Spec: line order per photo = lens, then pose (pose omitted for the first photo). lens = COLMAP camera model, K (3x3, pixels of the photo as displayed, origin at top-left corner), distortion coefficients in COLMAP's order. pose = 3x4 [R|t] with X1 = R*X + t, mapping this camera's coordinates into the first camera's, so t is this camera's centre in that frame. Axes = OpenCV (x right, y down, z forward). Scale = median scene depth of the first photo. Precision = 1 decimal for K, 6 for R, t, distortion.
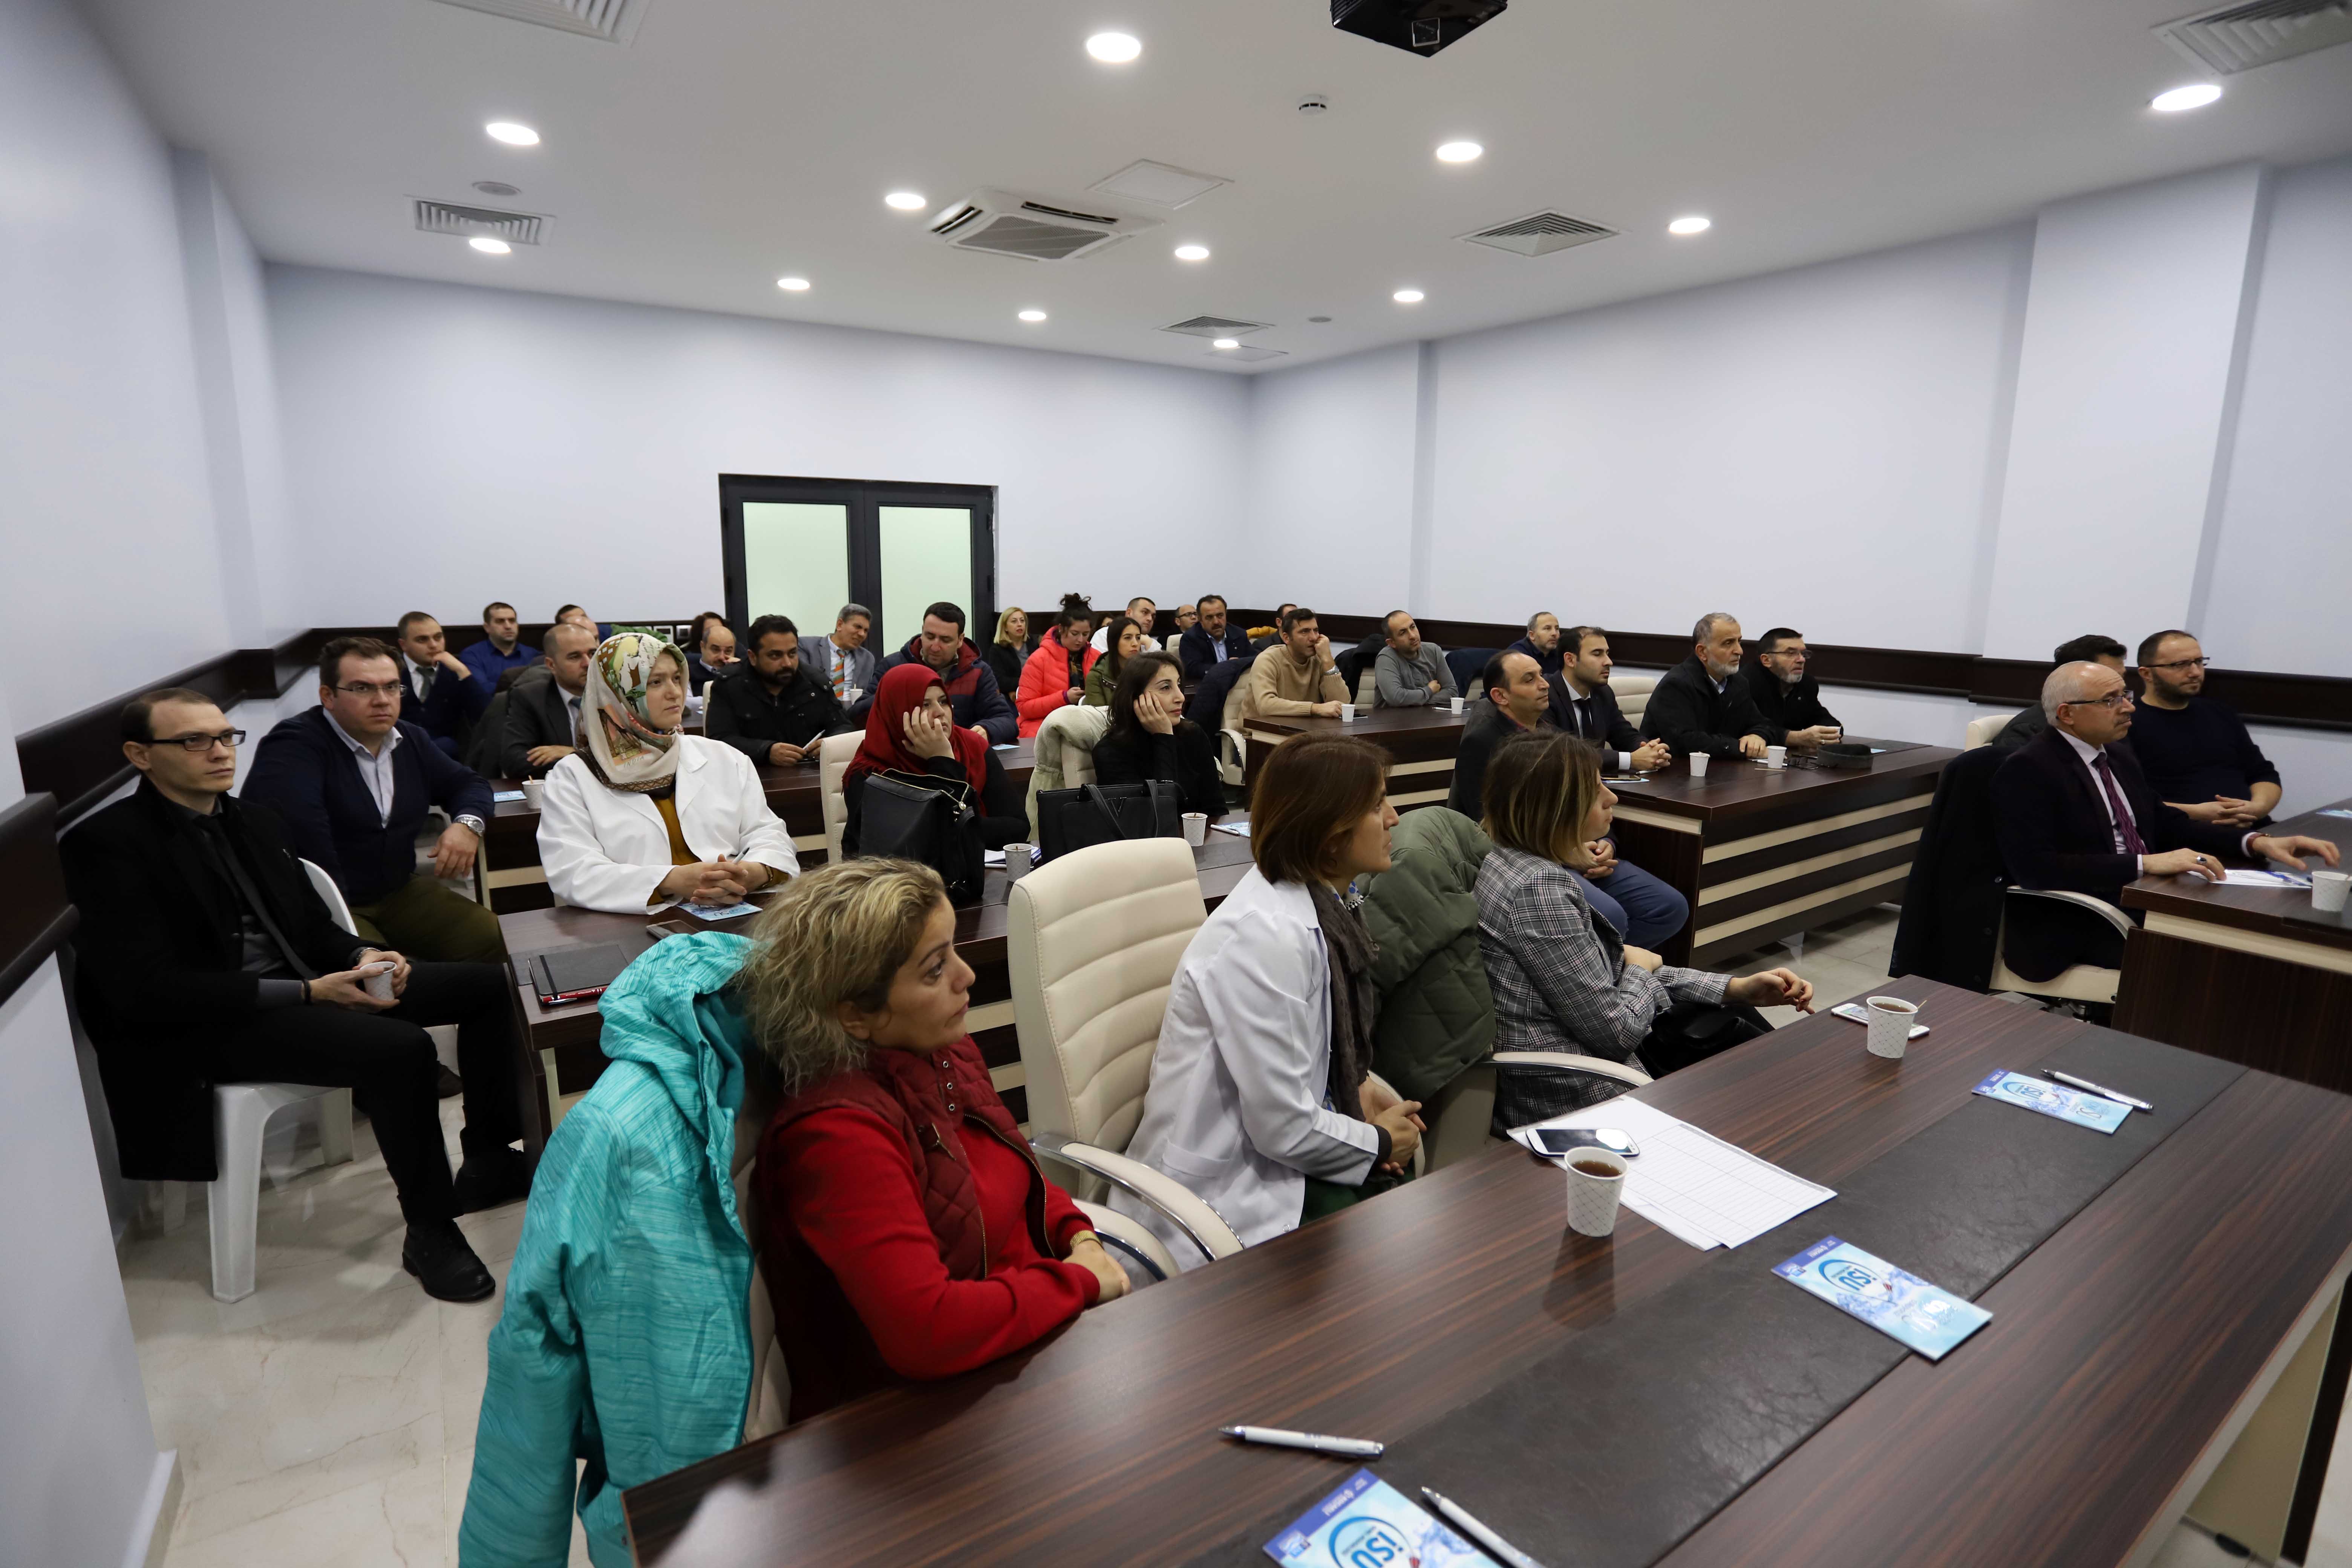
lens RADIAL K [[1141.9, 0, 1195.3], [0, 1141.9, 790.9], [0, 0, 1]] dist [-0.082699, 0.032021]
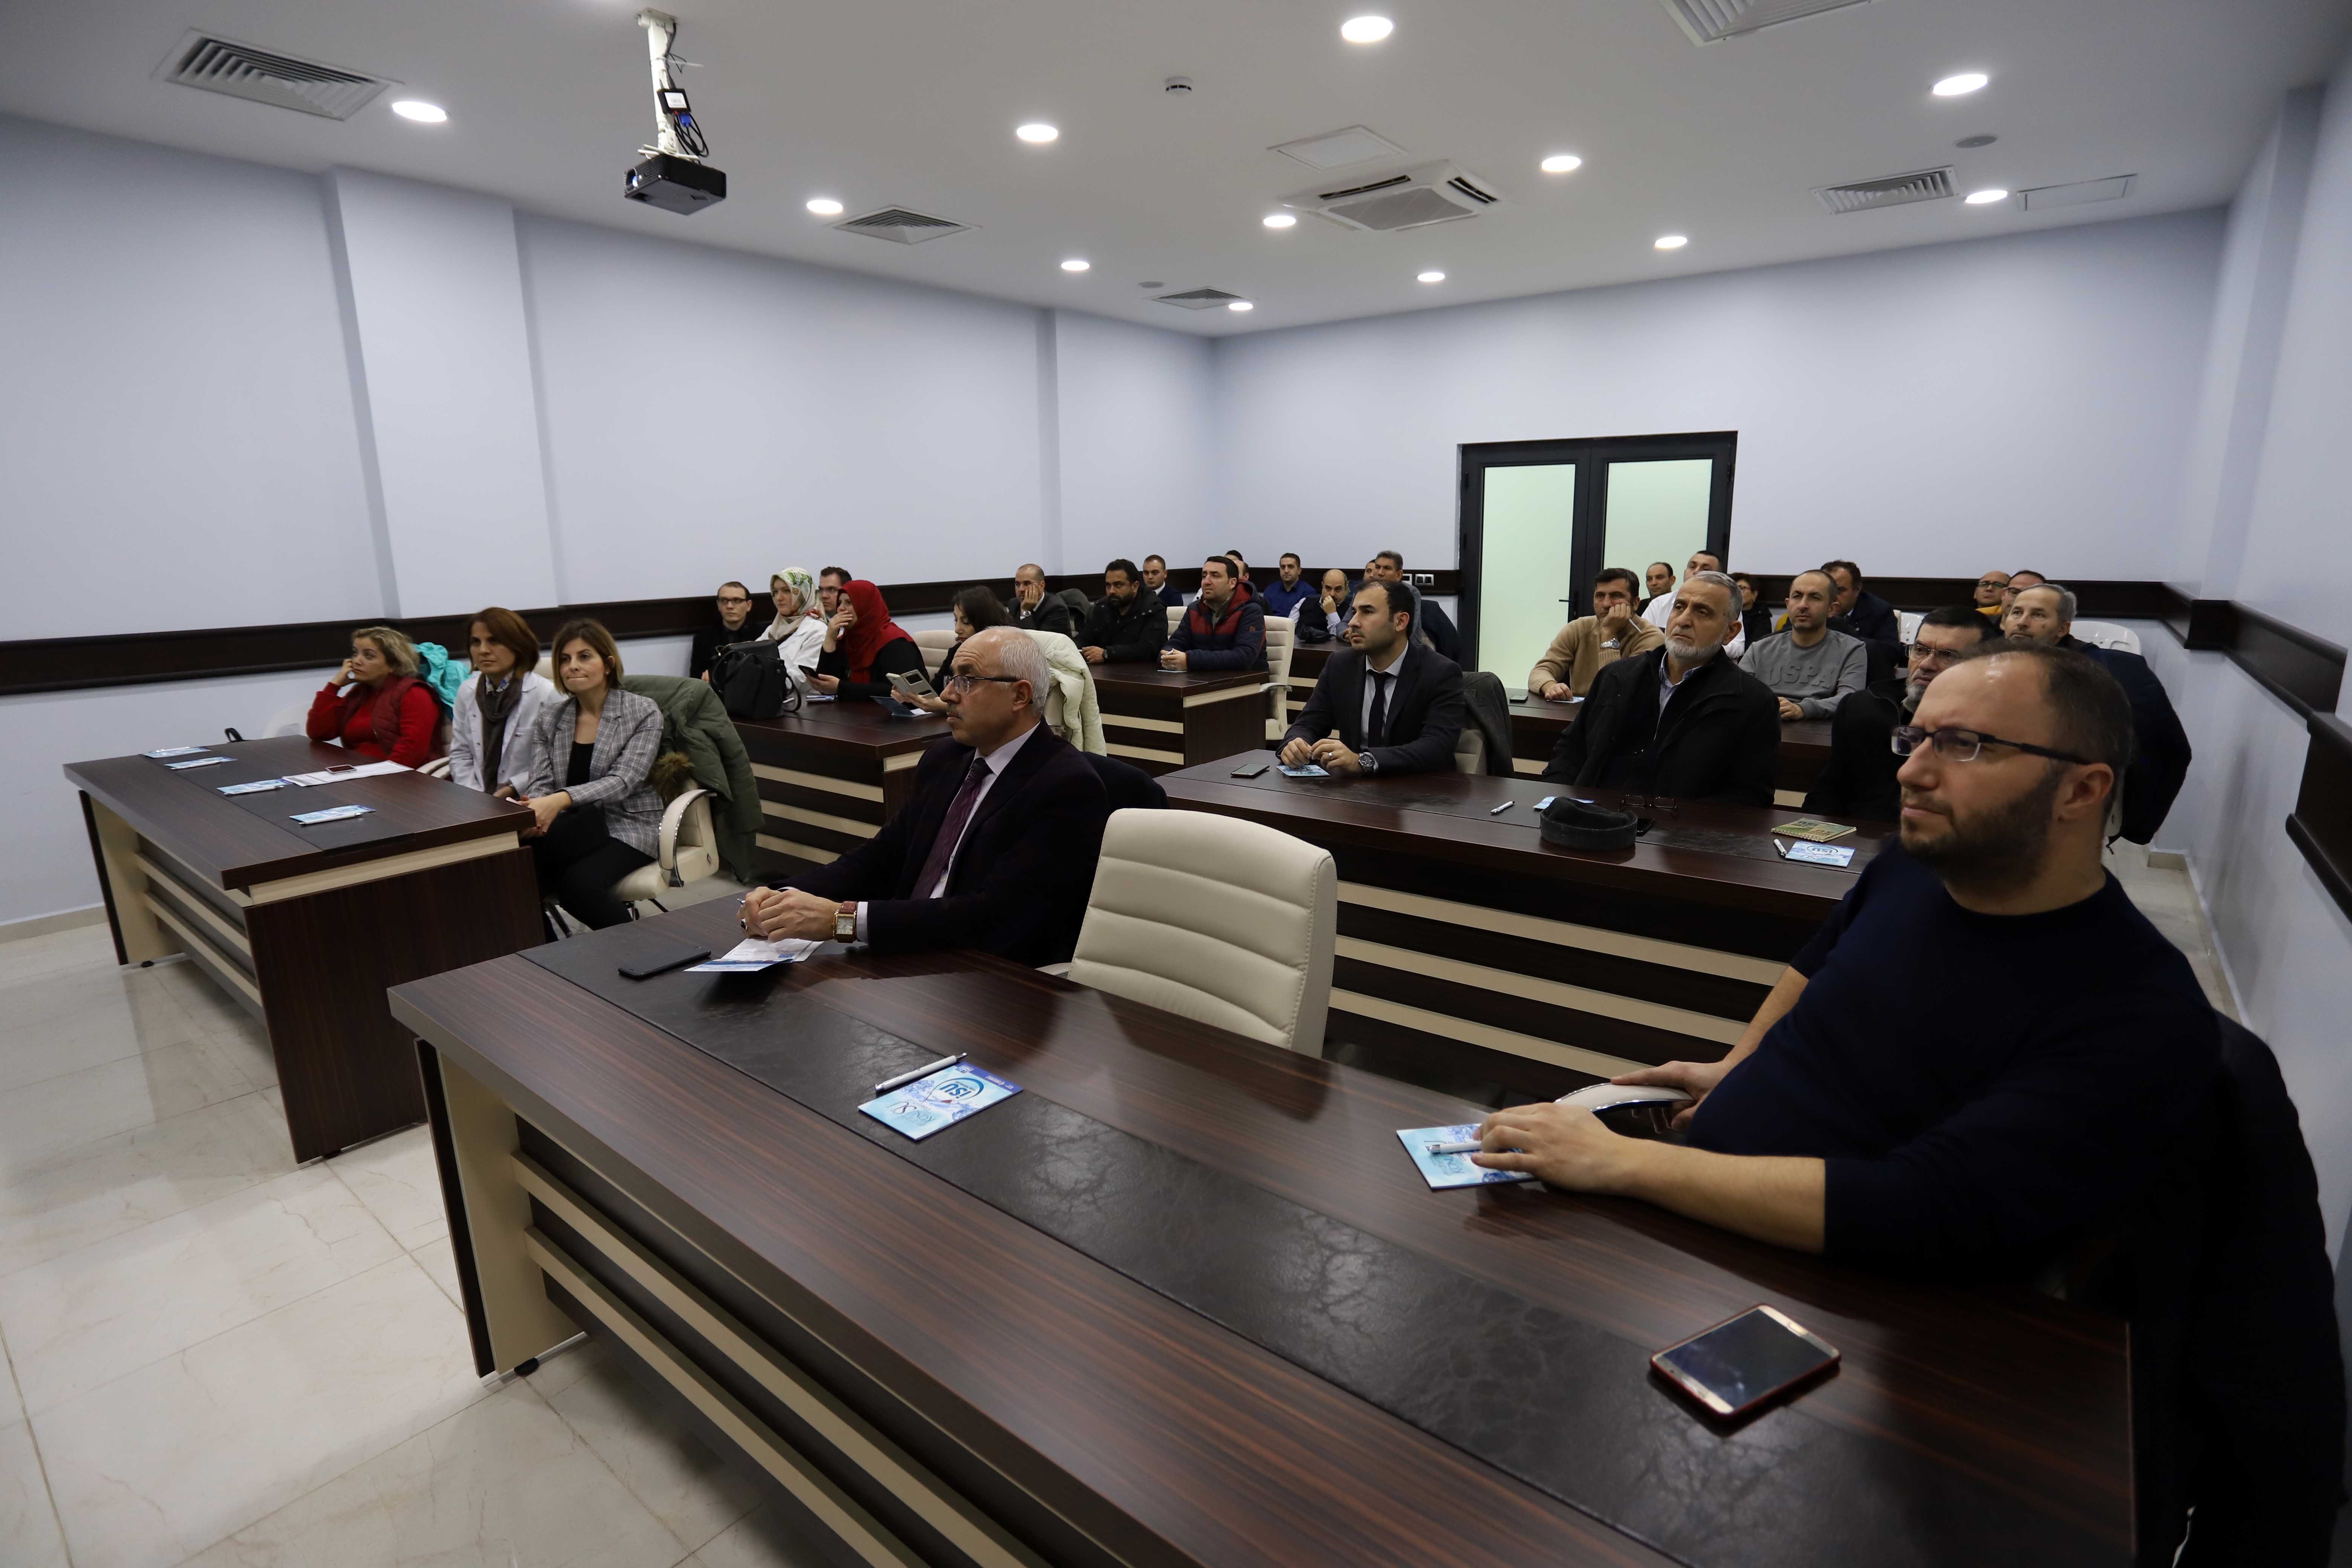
lens RADIAL K [[1141.9, 0, 1195.3], [0, 1141.9, 790.9], [0, 0, 1]] dist [-0.082699, 0.032021]
pose [[0.303109, 0.192870, -0.933234, 0.645933], [-0.162463, 0.975427, 0.148823, -0.059844], [0.939005, 0.106507, 0.326995, 0.384517]]
